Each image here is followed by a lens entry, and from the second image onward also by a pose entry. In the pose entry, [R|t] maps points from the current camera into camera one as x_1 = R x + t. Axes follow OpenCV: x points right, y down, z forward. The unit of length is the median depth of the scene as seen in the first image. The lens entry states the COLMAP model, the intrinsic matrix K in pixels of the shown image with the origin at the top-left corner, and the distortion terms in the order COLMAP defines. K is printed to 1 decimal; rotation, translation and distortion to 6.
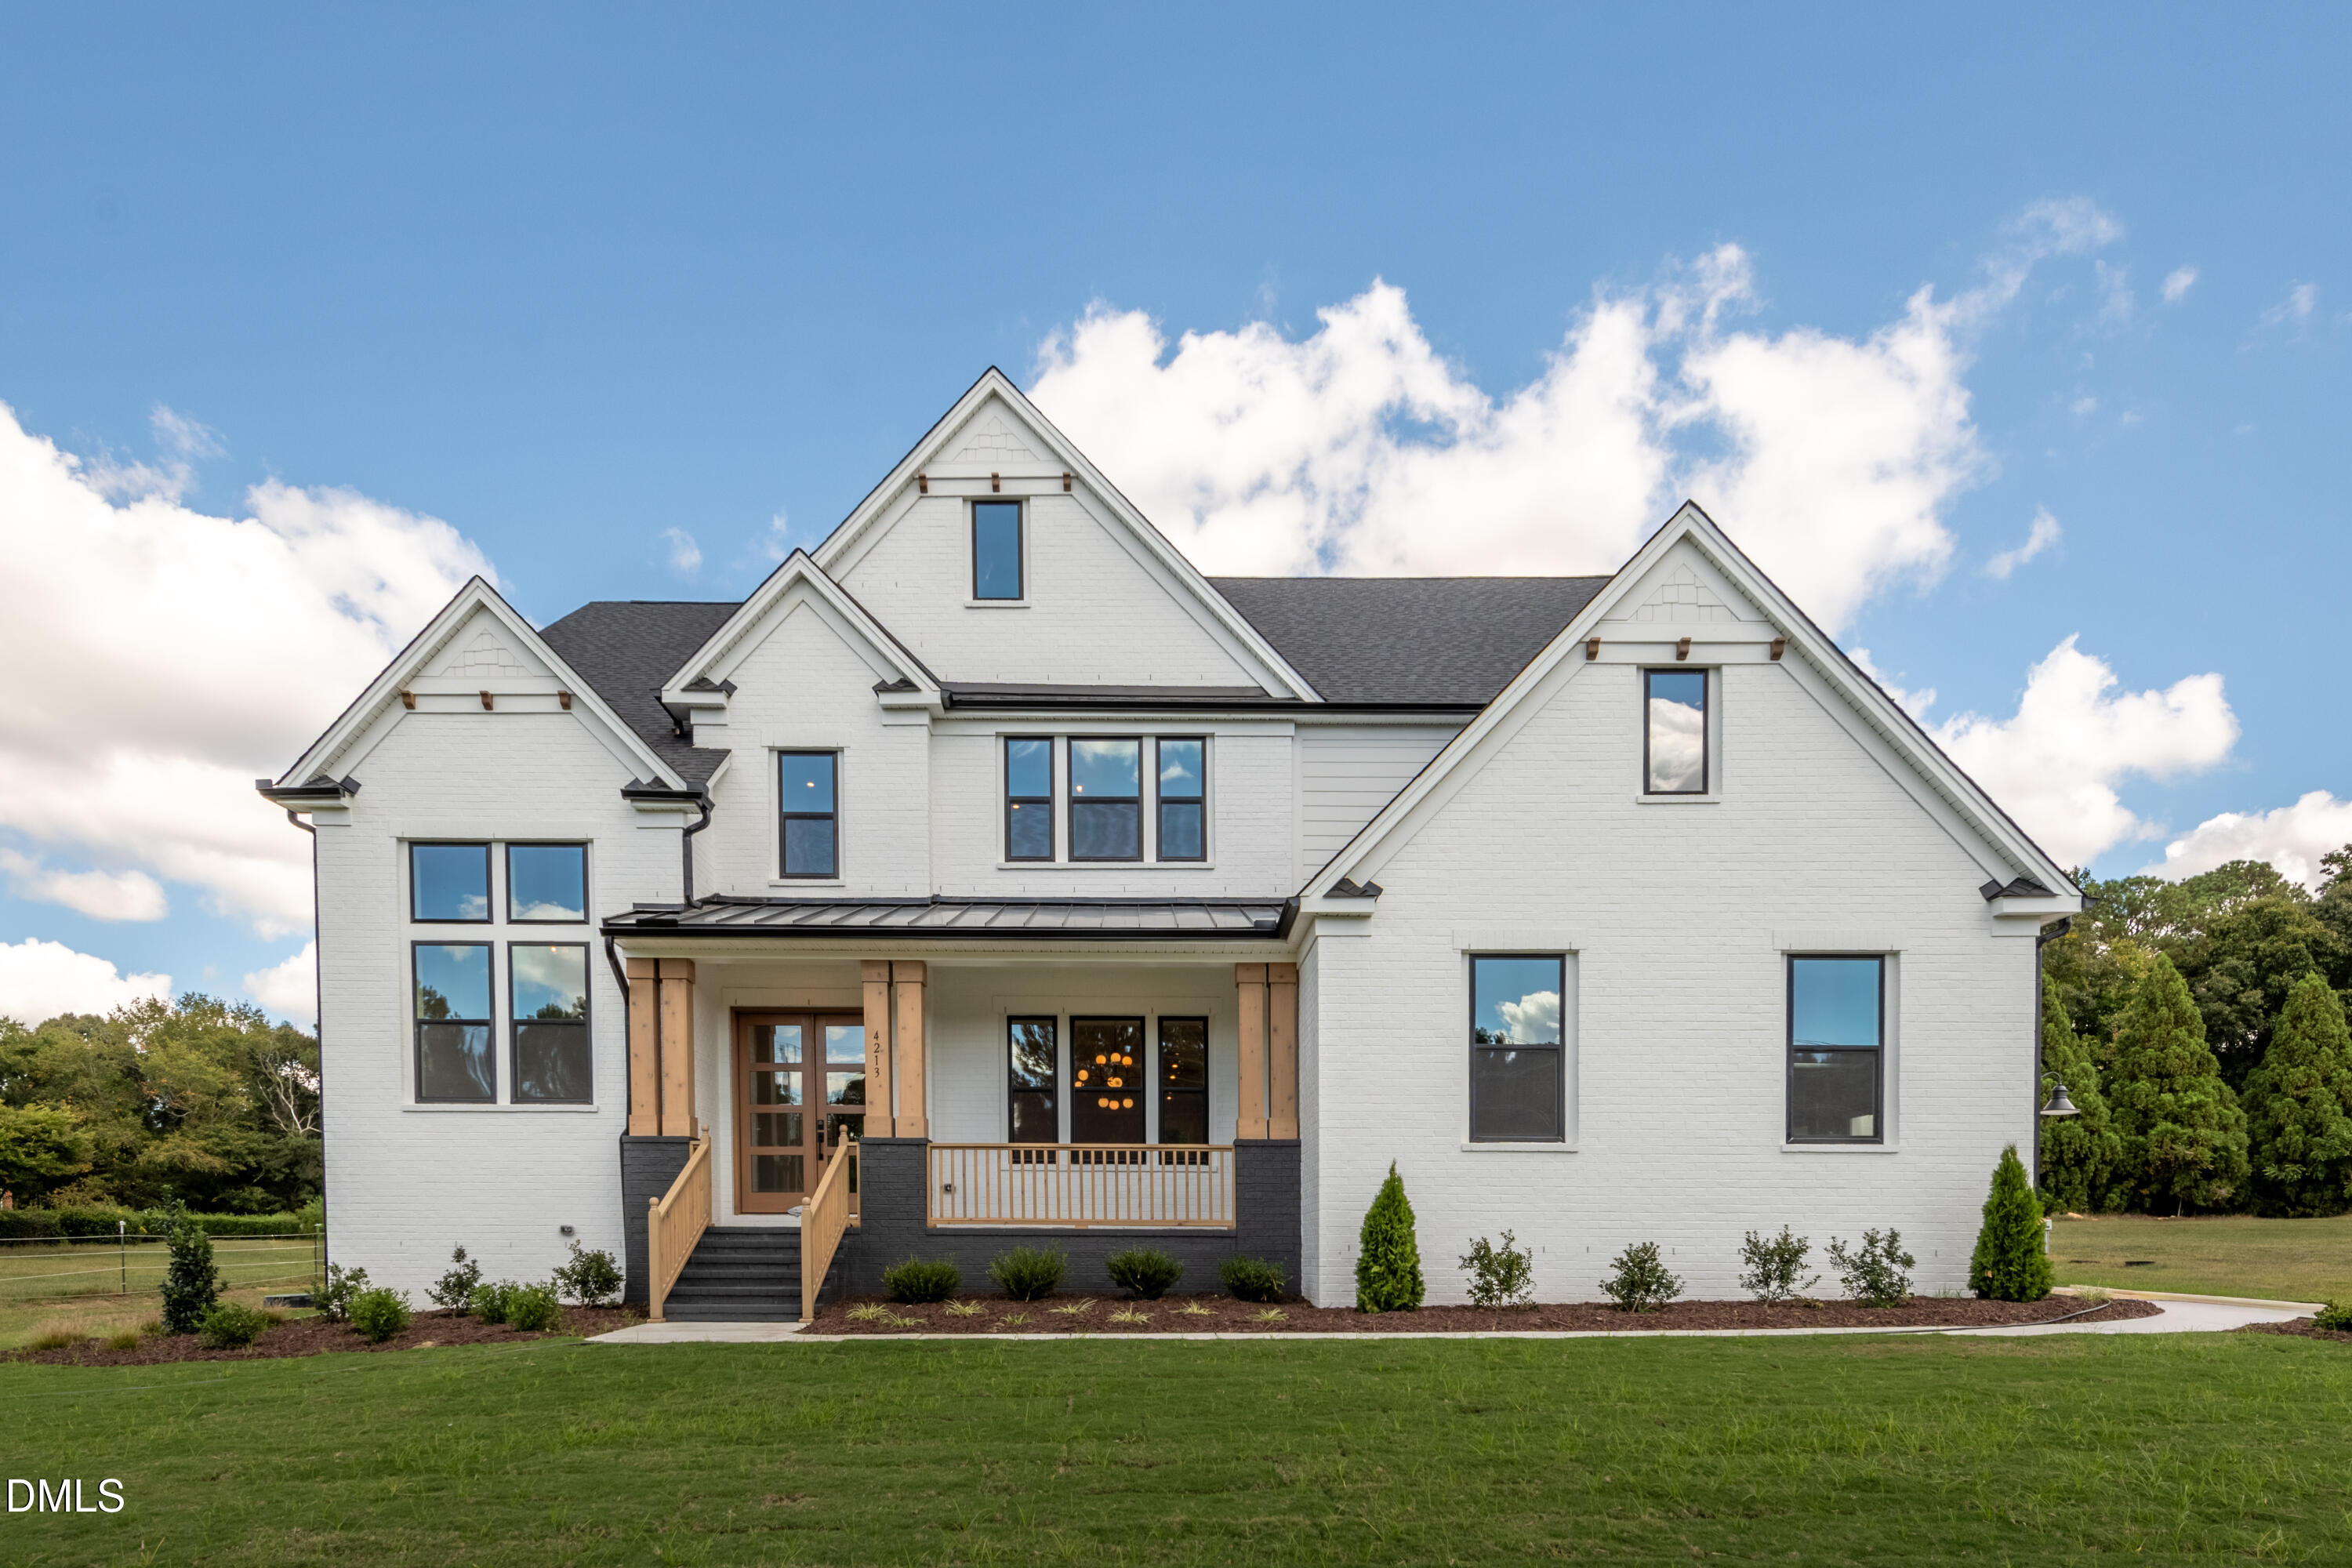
lens RADIAL K [[922.7, 0, 1168.0], [0, 922.7, 898.7], [0, 0, 1]] dist [0.002951, -0.000518]
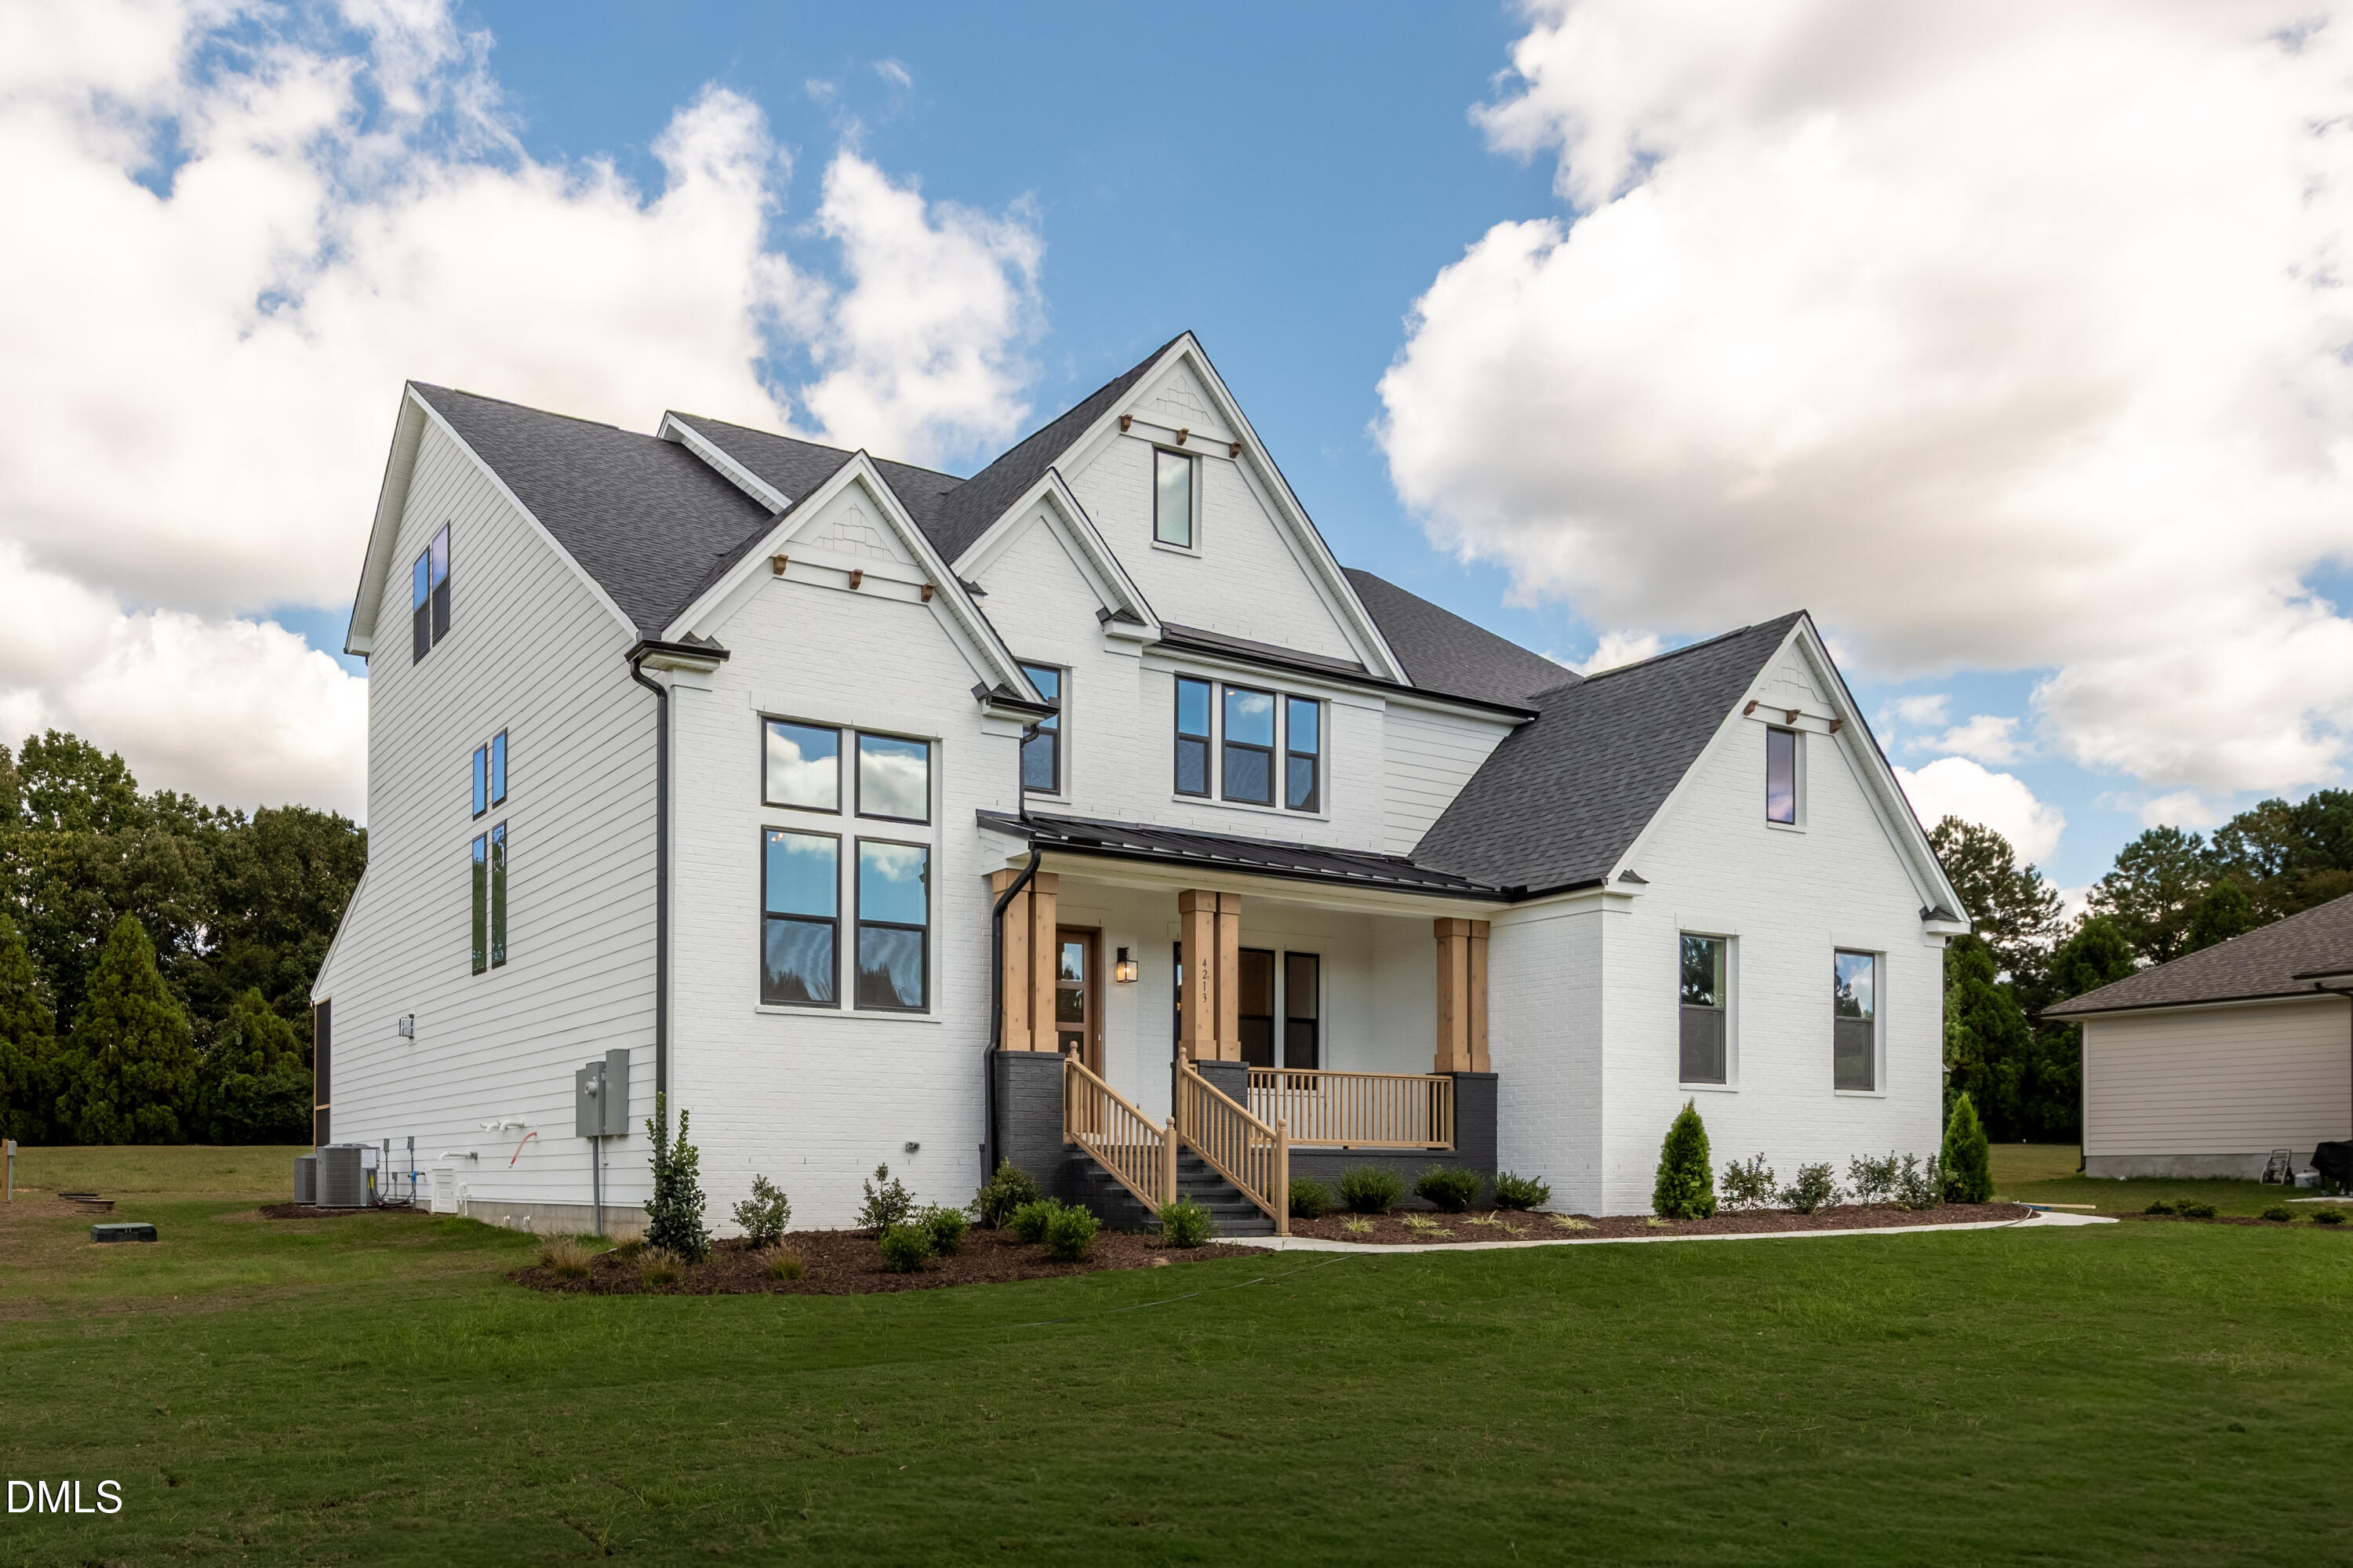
lens RADIAL K [[923.1, 0, 1138.2], [0, 923.1, 778.9], [0, 0, 1]] dist [0.002951, -0.000518]
pose [[0.943566, 0.128750, 0.305134, -0.572432], [-0.117868, 0.991565, -0.053903, 0.004320], [-0.309500, 0.014896, 0.950783, 0.010294]]
